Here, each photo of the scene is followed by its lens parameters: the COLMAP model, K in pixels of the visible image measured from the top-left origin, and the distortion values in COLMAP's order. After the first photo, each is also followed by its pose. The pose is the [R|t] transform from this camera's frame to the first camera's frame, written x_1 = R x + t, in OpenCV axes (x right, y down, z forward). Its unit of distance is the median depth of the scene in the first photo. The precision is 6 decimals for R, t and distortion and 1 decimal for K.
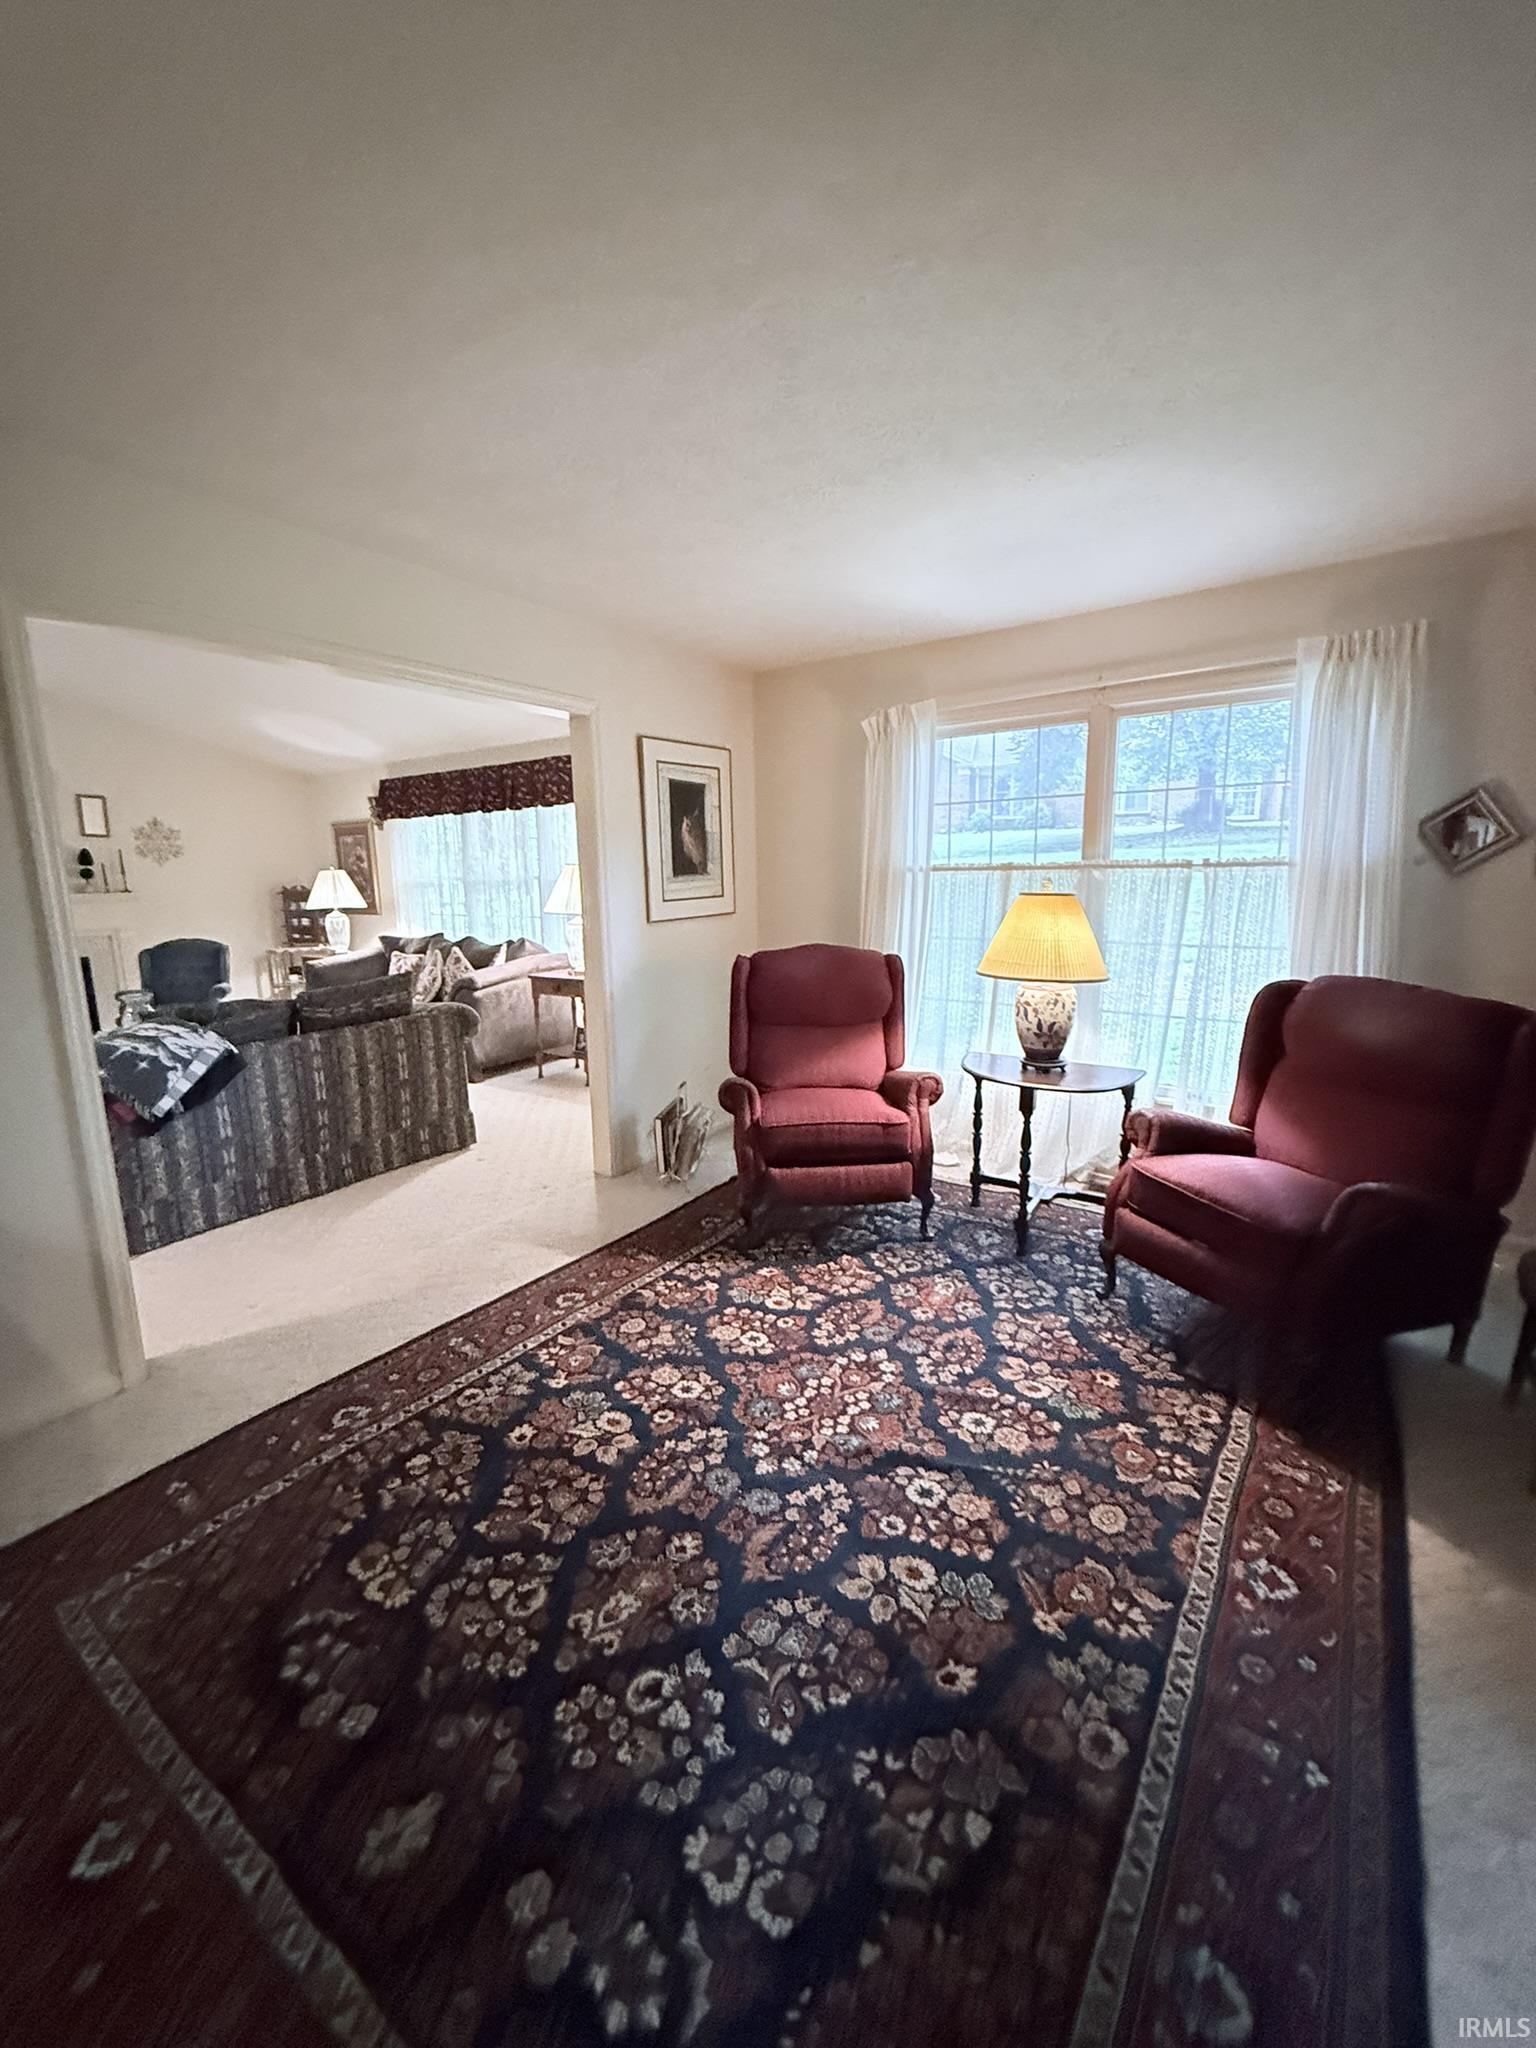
lens RADIAL K [[815.9, 0, 768.0], [0, 815.9, 1022.1], [0, 0, 1]] dist [-0.001958, 0.000547]
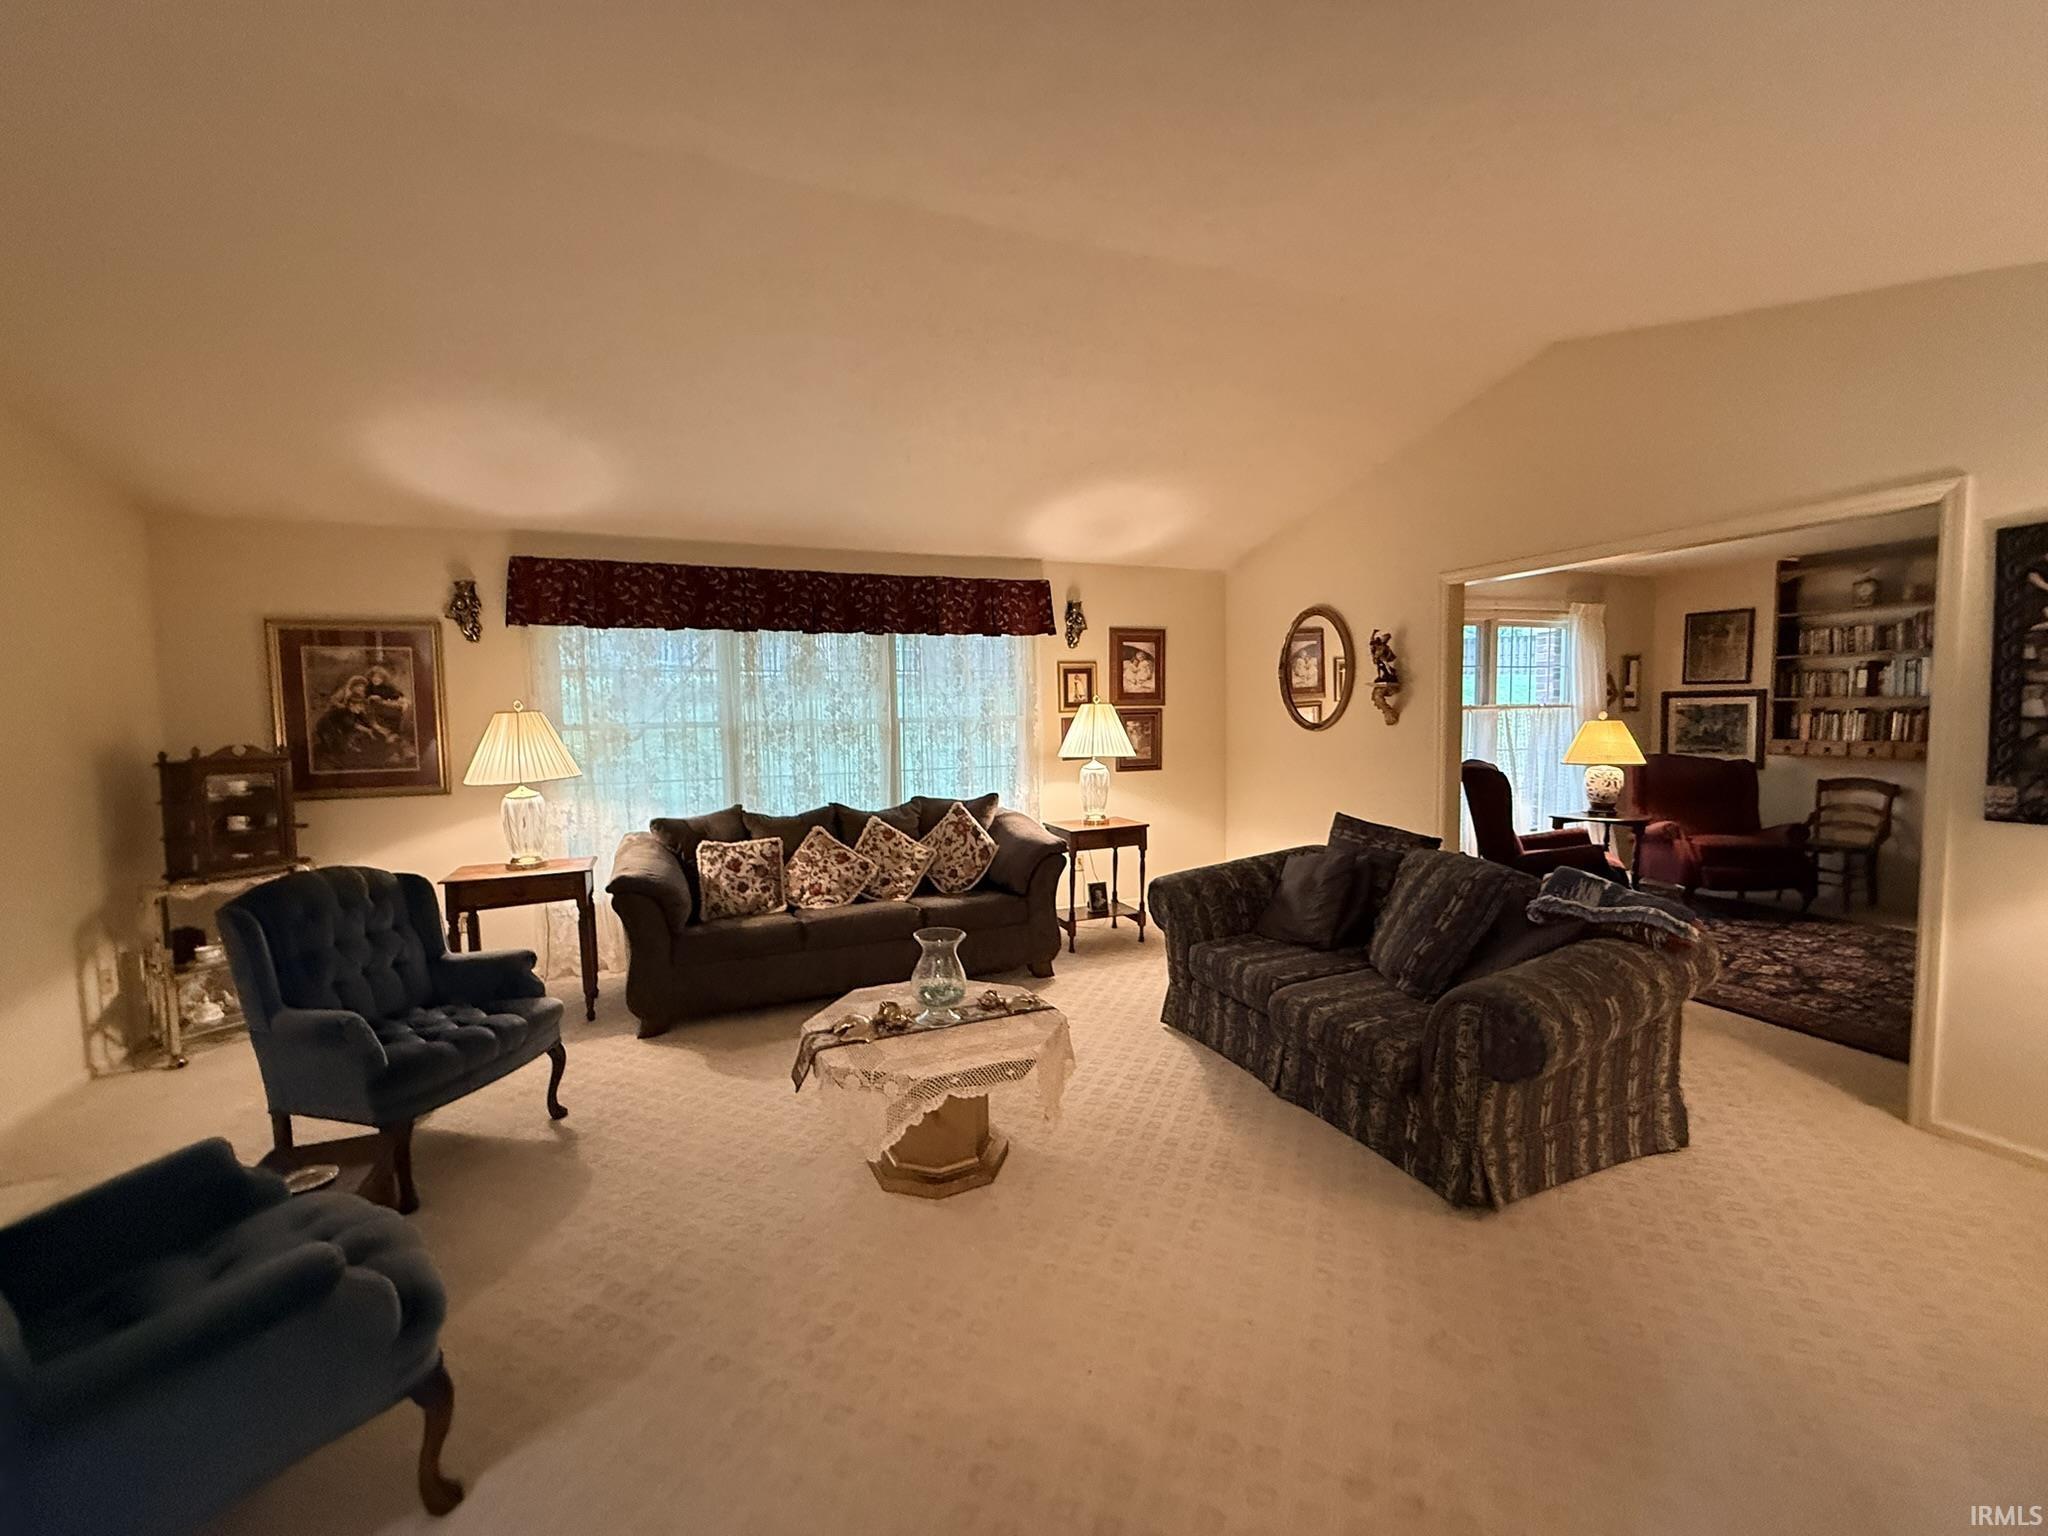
lens RADIAL K [[815.9, 0, 1026.3], [0, 815.9, 766.2], [0, 0, 1]] dist [-0.001958, 0.000547]
pose [[0.552668, -0.050203, 0.831888, -0.912852], [0.158381, 0.986320, -0.045698, -0.083184], [-0.818214, 0.157011, 0.553059, 0.497086]]
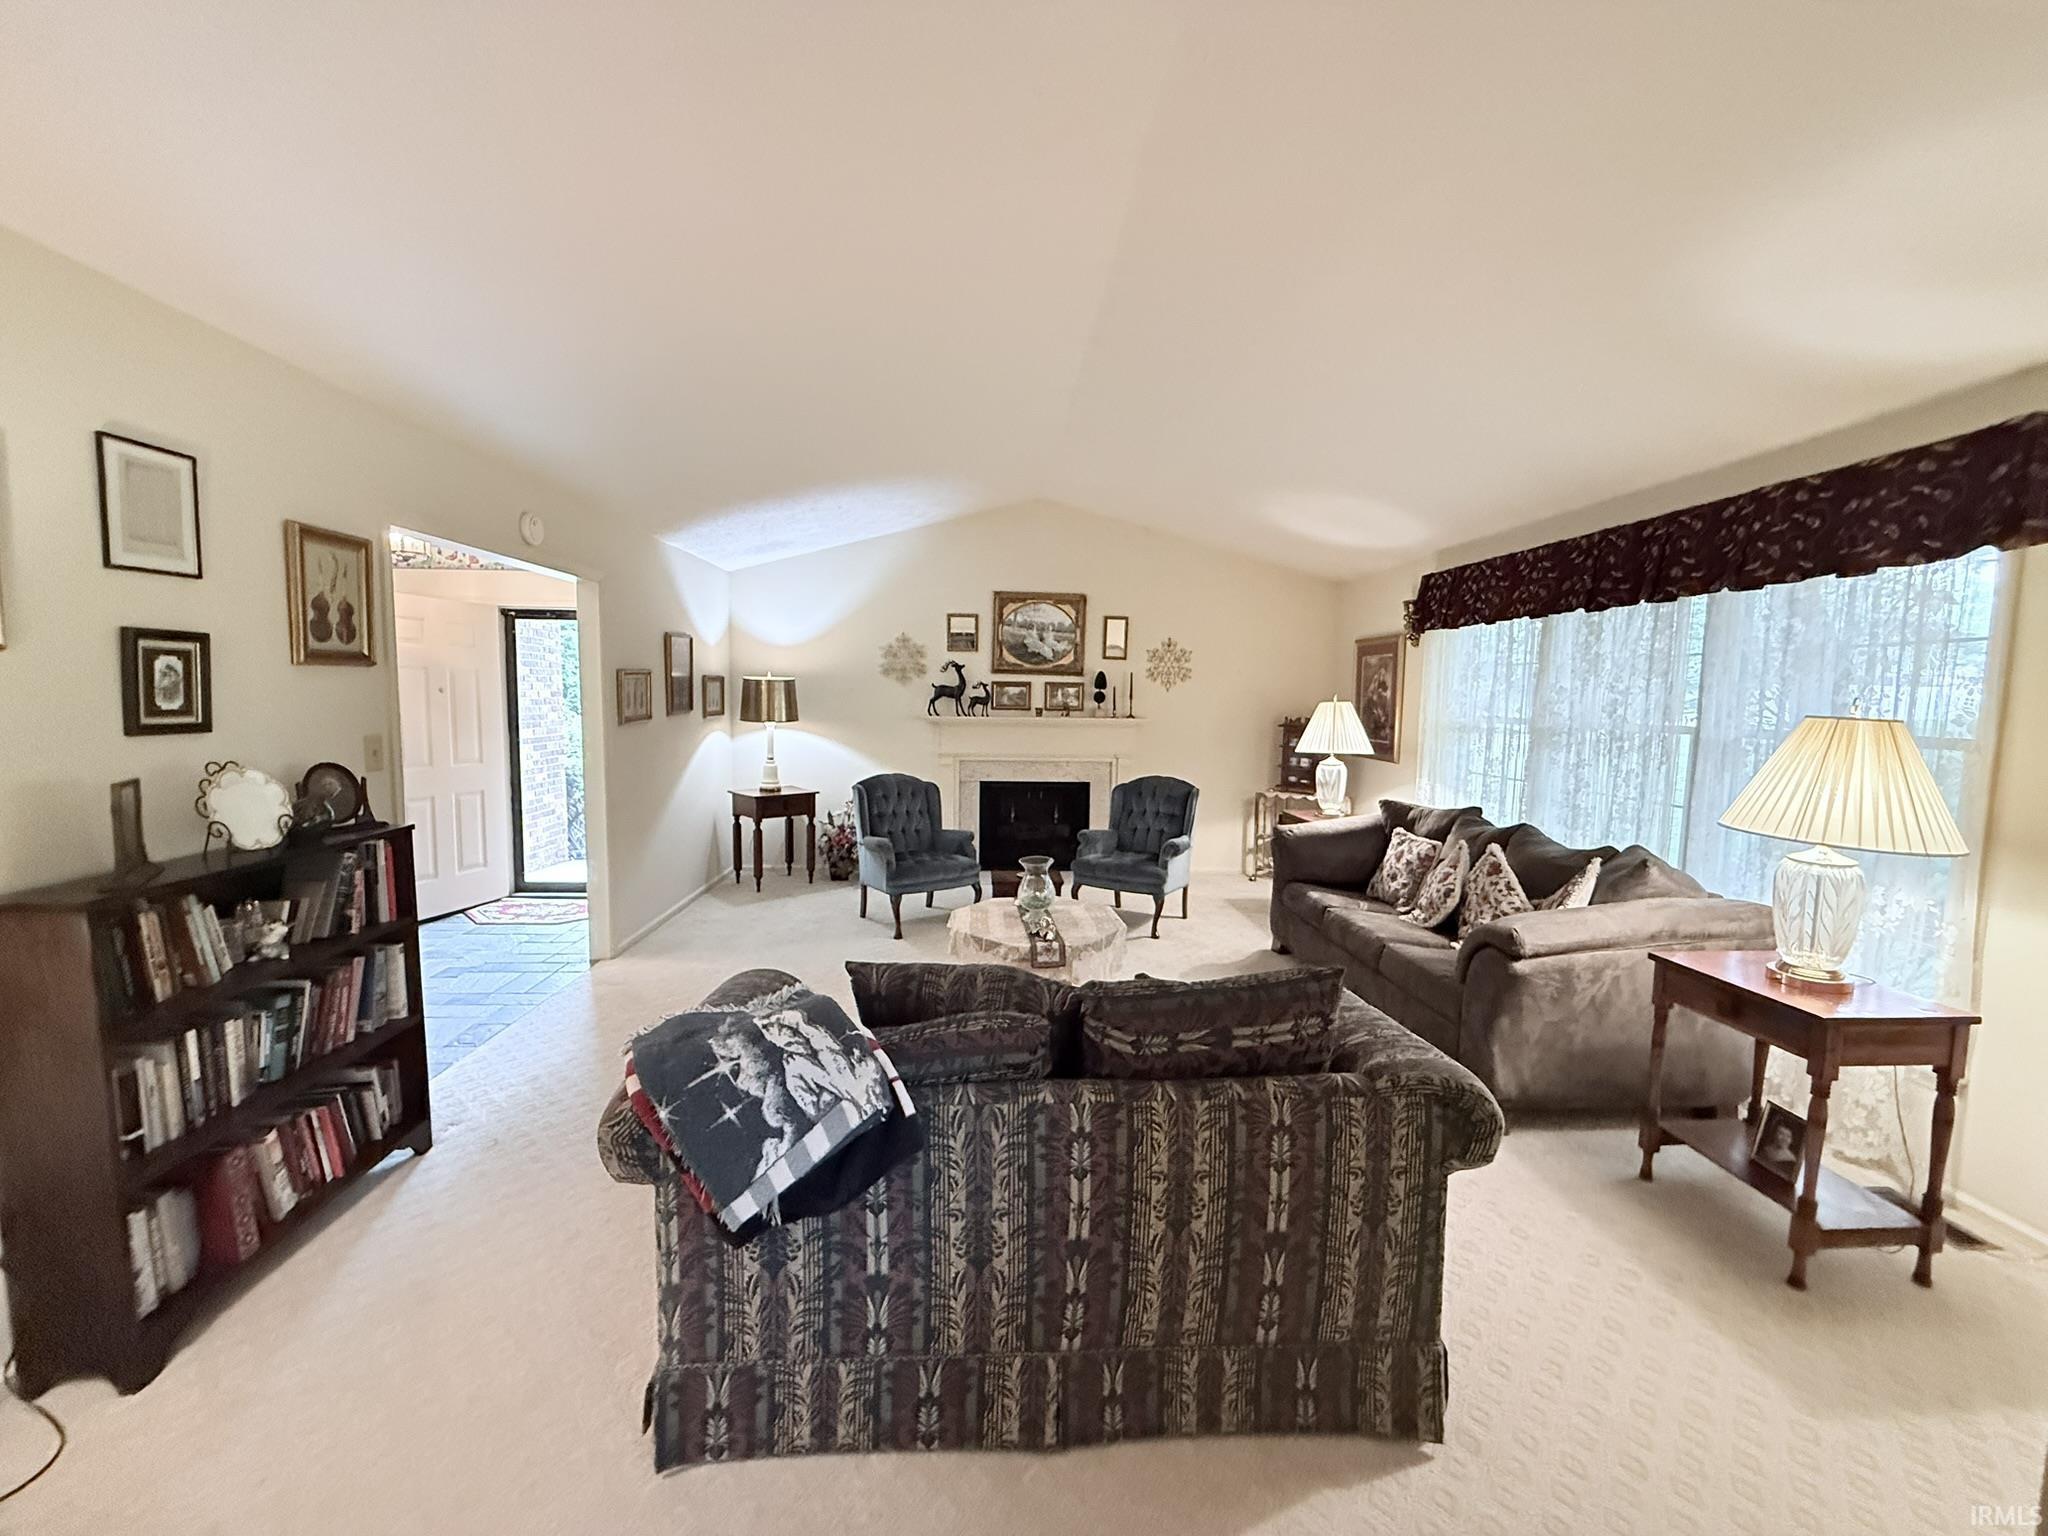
lens RADIAL K [[815.9, 0, 1014.8], [0, 815.9, 760.8], [0, 0, 1]] dist [-0.001958, 0.000547]
pose [[0.600165, 0.089605, -0.794841, -0.139084], [-0.165722, 0.986074, -0.013969, -0.087338], [0.782520, 0.140106, 0.606657, 0.388529]]
